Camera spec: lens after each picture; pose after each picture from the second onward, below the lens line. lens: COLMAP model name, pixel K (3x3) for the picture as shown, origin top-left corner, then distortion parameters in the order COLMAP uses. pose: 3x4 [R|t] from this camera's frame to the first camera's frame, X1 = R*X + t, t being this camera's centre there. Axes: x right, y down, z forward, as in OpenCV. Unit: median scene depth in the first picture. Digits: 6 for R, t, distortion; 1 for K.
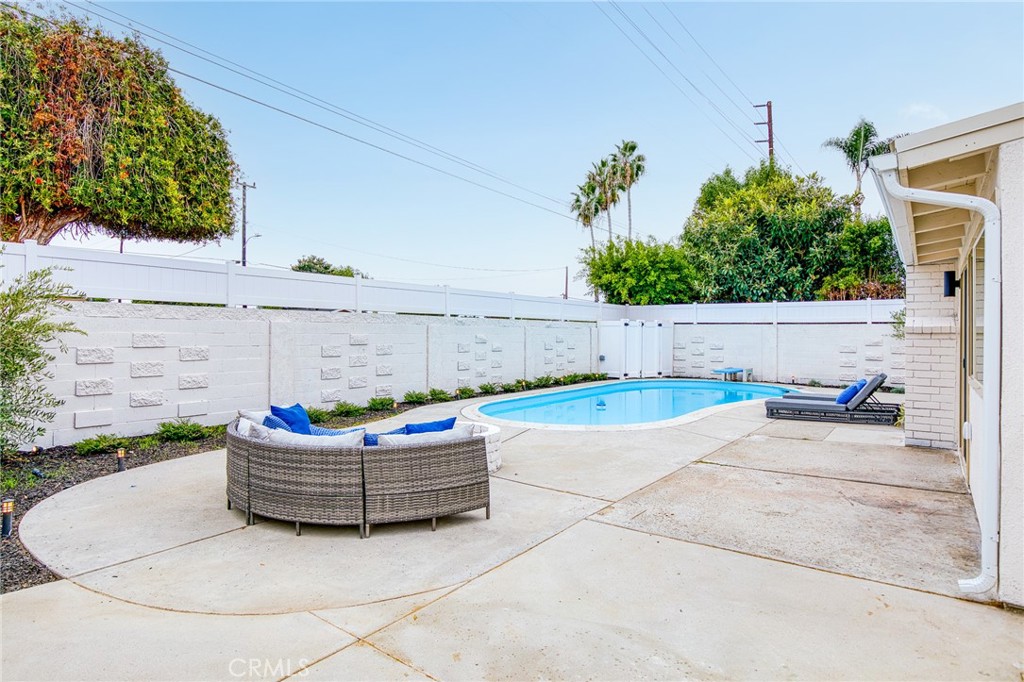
lens RADIAL K [[555.9, 0, 512.0], [0, 555.9, 341.0], [0, 0, 1]] dist [-0.013548, -0.000482]
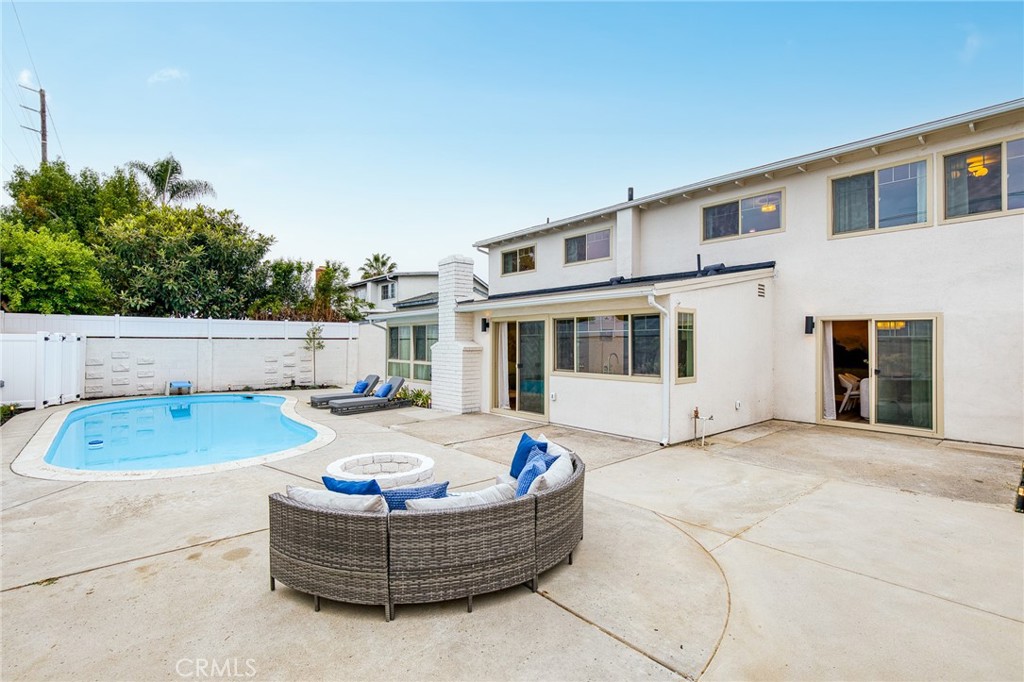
lens RADIAL K [[471.3, 0, 509.6], [0, 471.3, 341.1], [0, 0, 1]] dist [-0.022301, 0.007467]
pose [[0.215973, -0.003724, 0.976392, -0.291295], [0.014328, 0.999897, 0.000644, -0.017079], [-0.976294, 0.013851, 0.216004, 0.208528]]
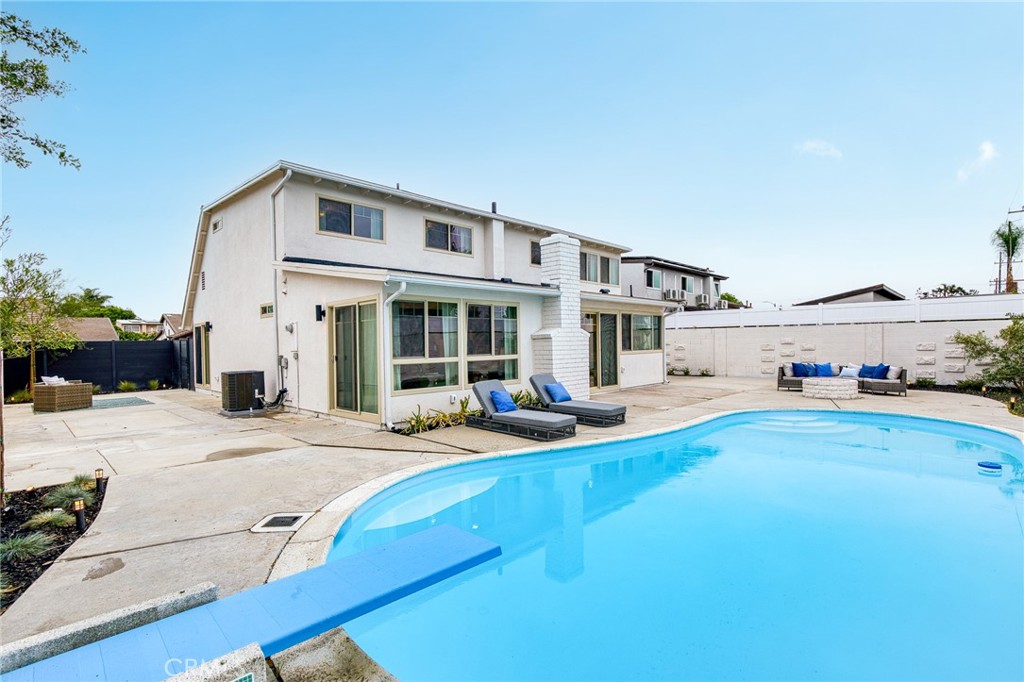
lens RADIAL K [[491.1, 0, 505.7], [0, 491.1, 348.2], [0, 0, 1]] dist [-0.005692, 0.000142]
pose [[-0.992249, 0.004108, 0.124199, 0.313550], [0.007870, 0.999524, 0.029814, -0.011534], [-0.124017, 0.030560, -0.991809, 1.048017]]
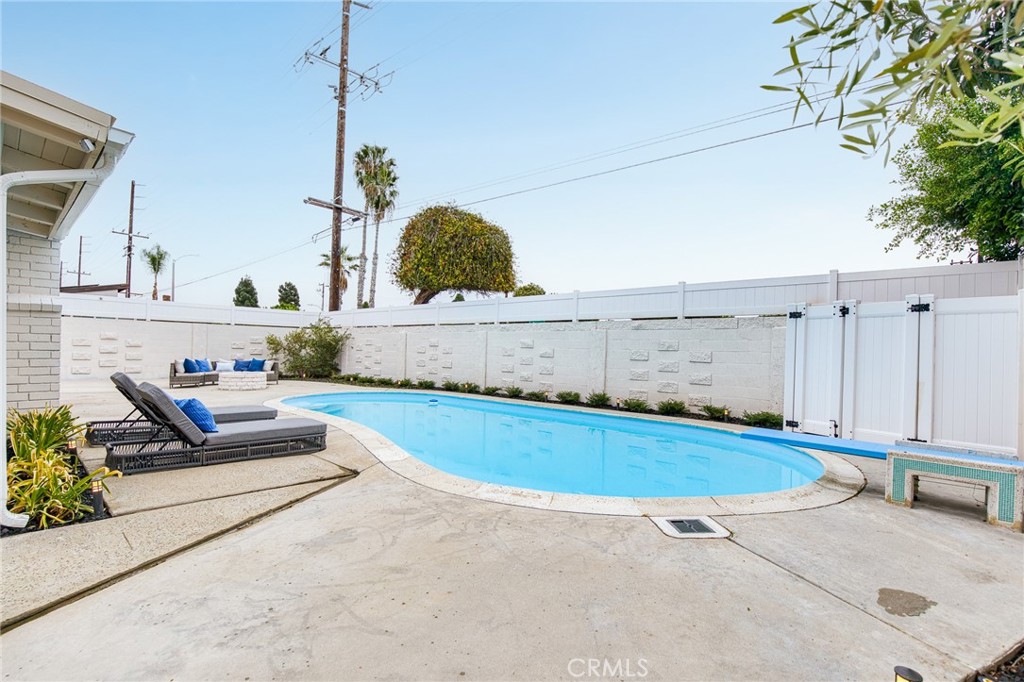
lens RADIAL K [[471.3, 0, 509.6], [0, 471.3, 341.1], [0, 0, 1]] dist [-0.022301, 0.007467]
pose [[-0.084384, -0.030119, -0.995978, 0.620347], [-0.038069, 0.998911, -0.026982, 0.010638], [0.995706, 0.035639, -0.085439, 0.791060]]
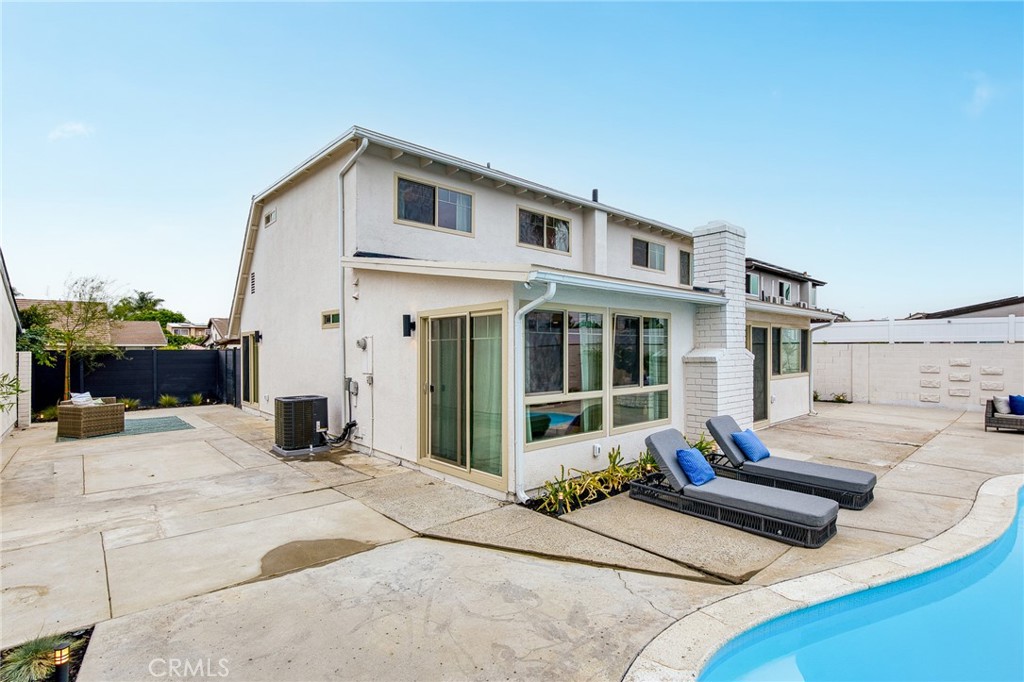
lens RADIAL K [[491.1, 0, 505.7], [0, 491.1, 348.2], [0, 0, 1]] dist [-0.005692, 0.000142]
pose [[-0.981220, -0.007269, 0.192753, 0.429508], [-0.003855, 0.999829, 0.018082, -0.024997], [-0.192852, 0.017000, -0.981081, 0.910981]]
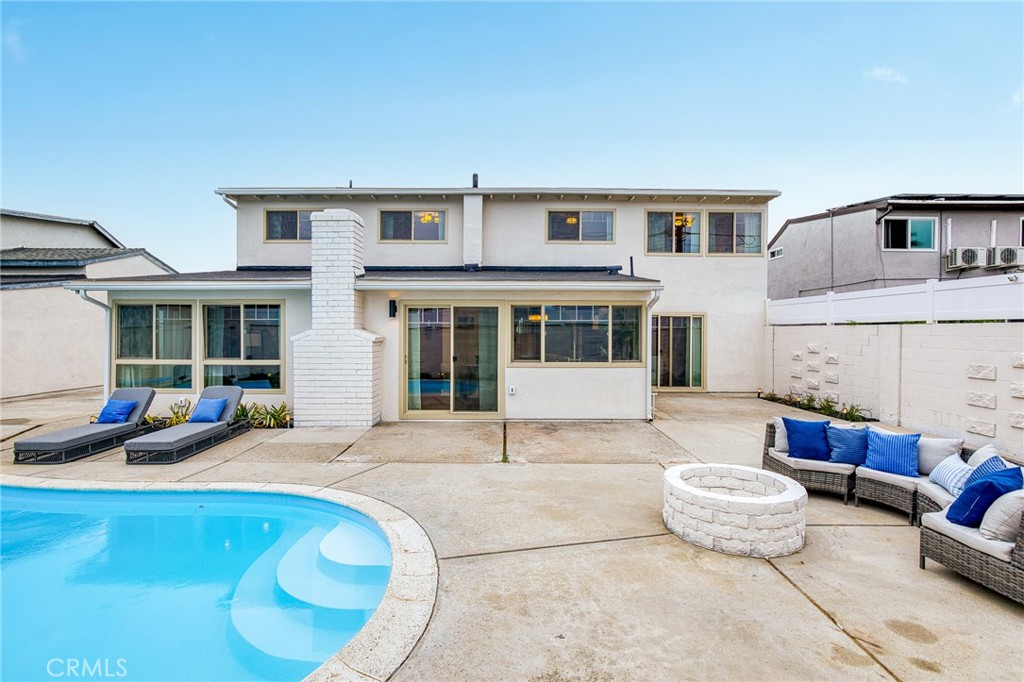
lens RADIAL K [[471.3, 0, 509.6], [0, 471.3, 341.1], [0, 0, 1]] dist [-0.022301, 0.007467]
pose [[-0.597068, -0.023170, 0.801856, -0.153561], [0.005634, 0.999437, 0.033074, -0.020528], [-0.802171, 0.024265, -0.596601, 0.559717]]
